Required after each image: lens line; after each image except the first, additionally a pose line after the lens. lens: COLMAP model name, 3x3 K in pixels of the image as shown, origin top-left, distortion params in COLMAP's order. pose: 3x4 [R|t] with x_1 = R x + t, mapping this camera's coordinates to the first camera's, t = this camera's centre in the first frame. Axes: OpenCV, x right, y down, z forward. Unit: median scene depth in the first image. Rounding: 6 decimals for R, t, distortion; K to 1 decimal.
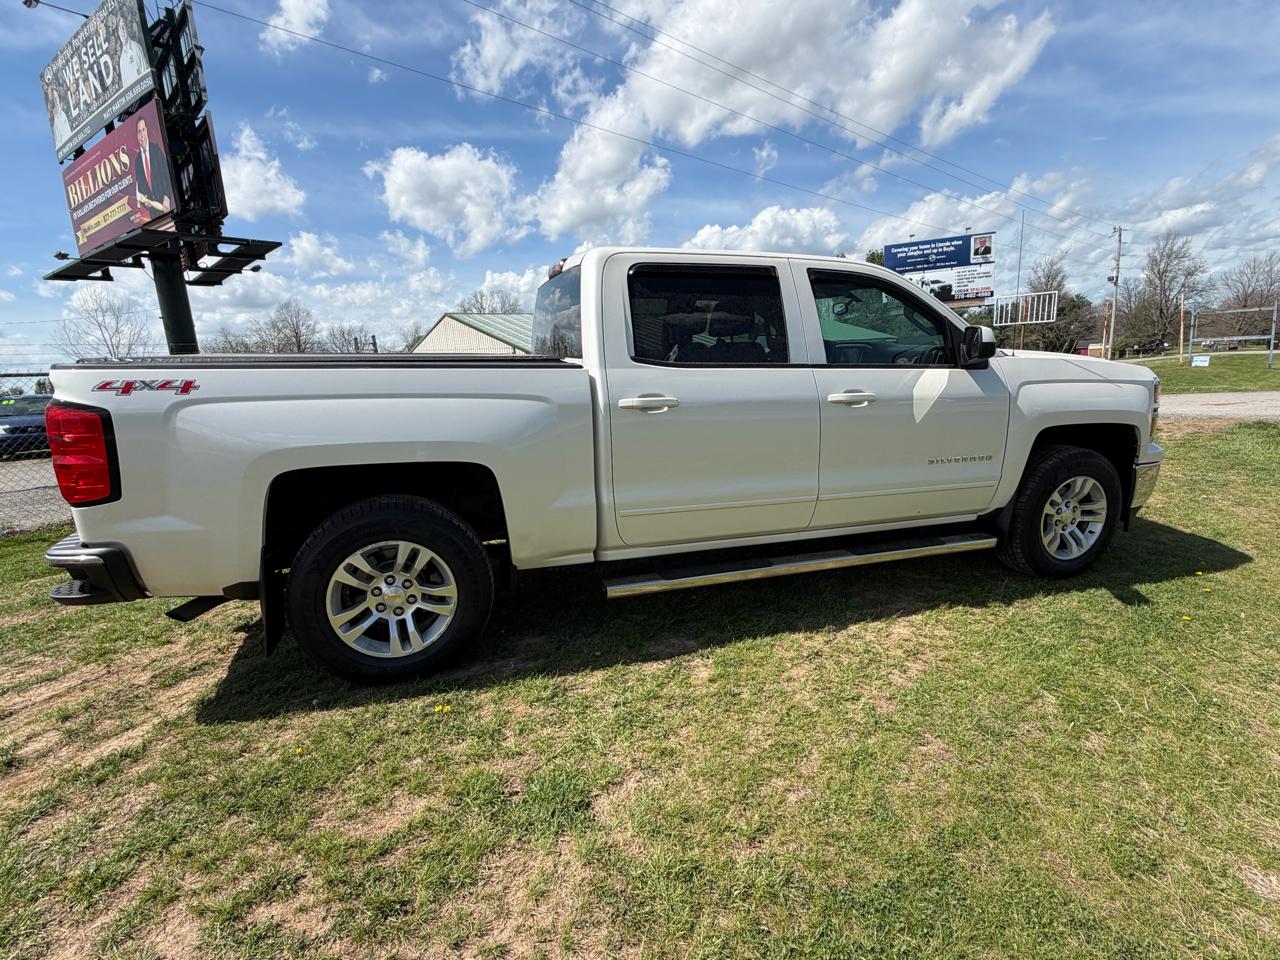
lens RADIAL K [[621.4, 0, 643.9], [0, 621.4, 487.7], [0, 0, 1]] dist [-0.003525, 0.000710]
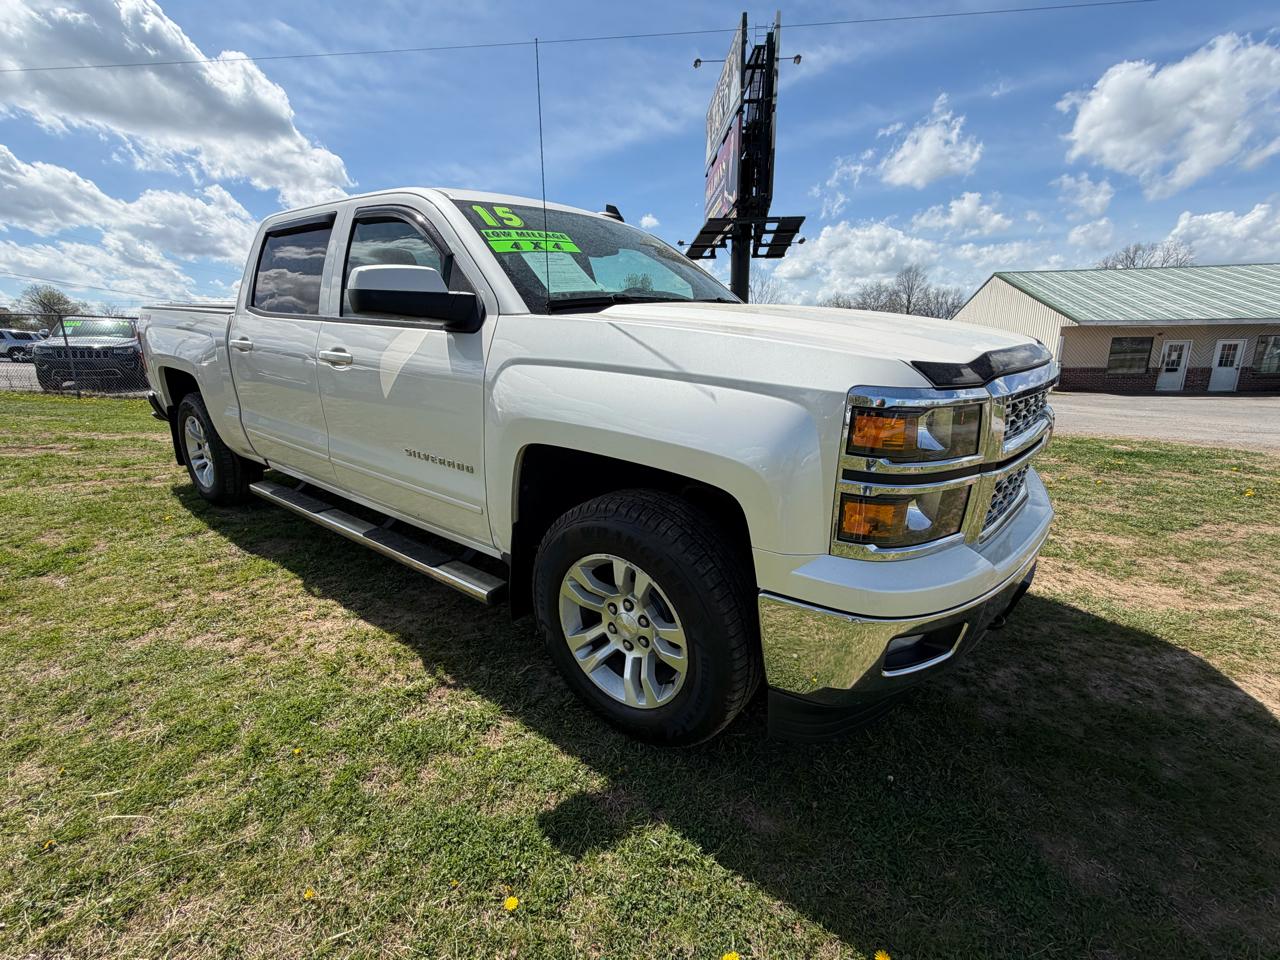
lens RADIAL K [[570.1, 0, 627.0], [0, 570.1, 486.6], [0, 0, 1]] dist [0.002174, 0.001176]
pose [[0.567049, 0.256440, -0.782748, 1.313464], [-0.191225, 0.965322, 0.177725, -0.198992], [0.801180, 0.048903, 0.596423, 0.891110]]
